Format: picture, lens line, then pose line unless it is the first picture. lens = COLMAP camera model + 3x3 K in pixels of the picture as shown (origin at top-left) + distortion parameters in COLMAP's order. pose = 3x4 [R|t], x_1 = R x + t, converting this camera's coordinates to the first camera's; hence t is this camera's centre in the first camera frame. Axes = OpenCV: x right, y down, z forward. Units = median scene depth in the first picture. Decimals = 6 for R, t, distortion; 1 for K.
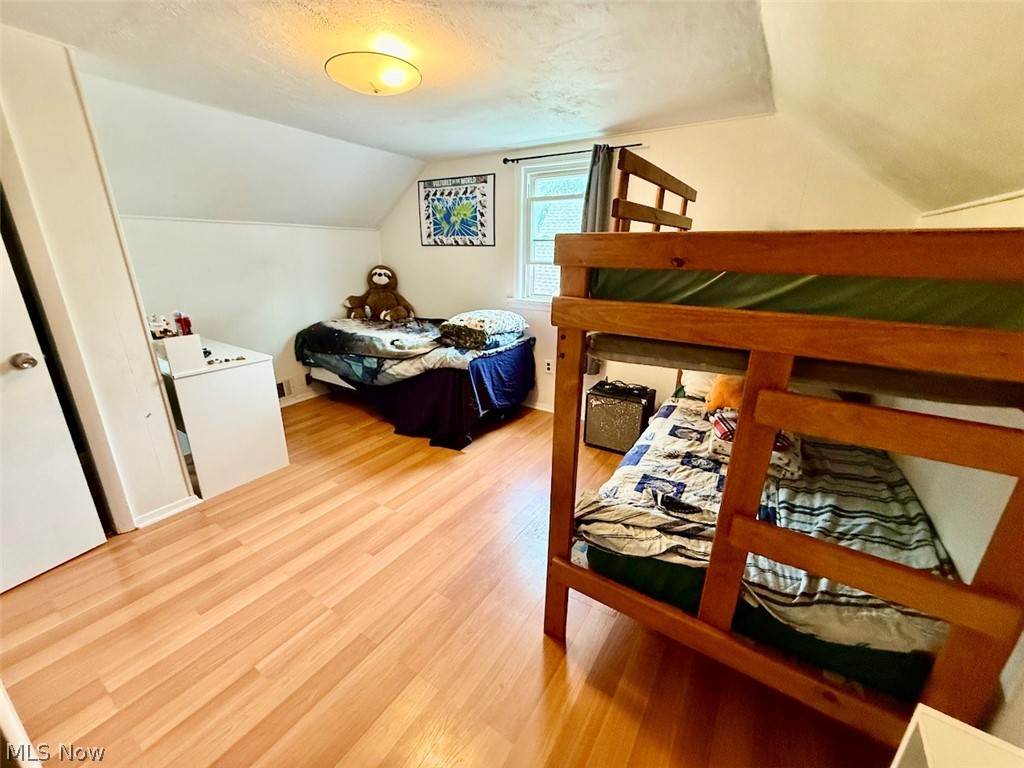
lens RADIAL K [[409.3, 0, 509.8], [0, 409.3, 382.9], [0, 0, 1]] dist [-0.000731, -0.000286]
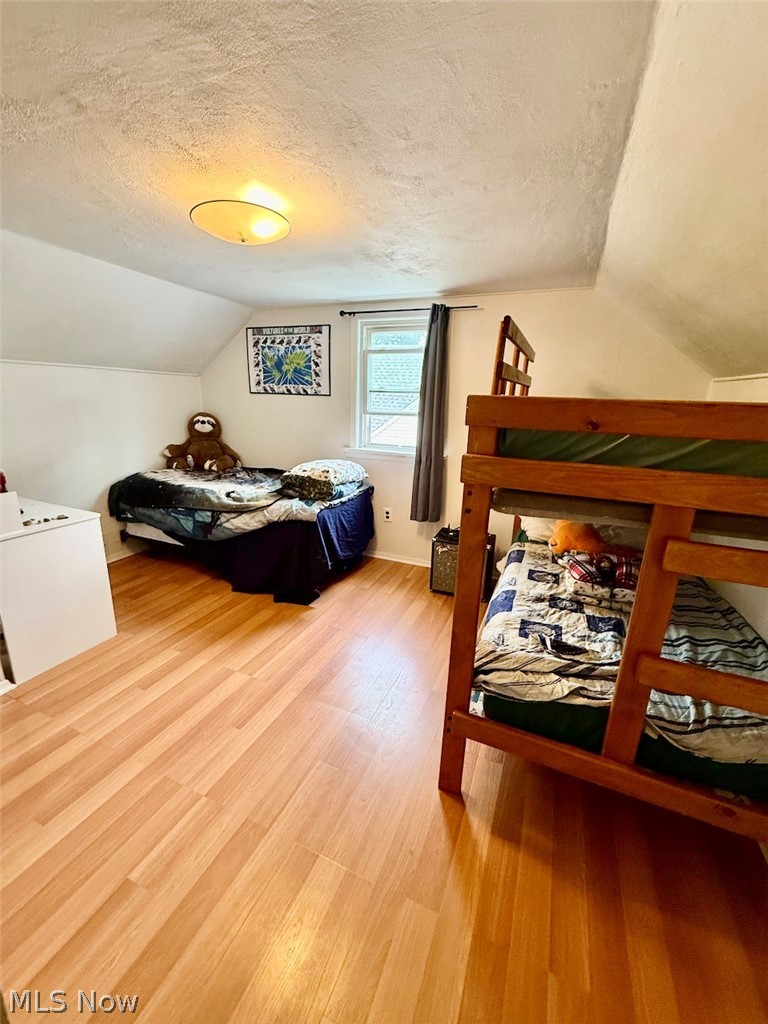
lens RADIAL K [[409.3, 0, 384.8], [0, 409.3, 510.2], [0, 0, 1]] dist [-0.000731, -0.000286]
pose [[0.984597, -0.026147, 0.172875, -0.134113], [0.033500, 0.998648, -0.039753, -0.018298], [-0.171601, 0.044932, 0.984141, 0.012481]]
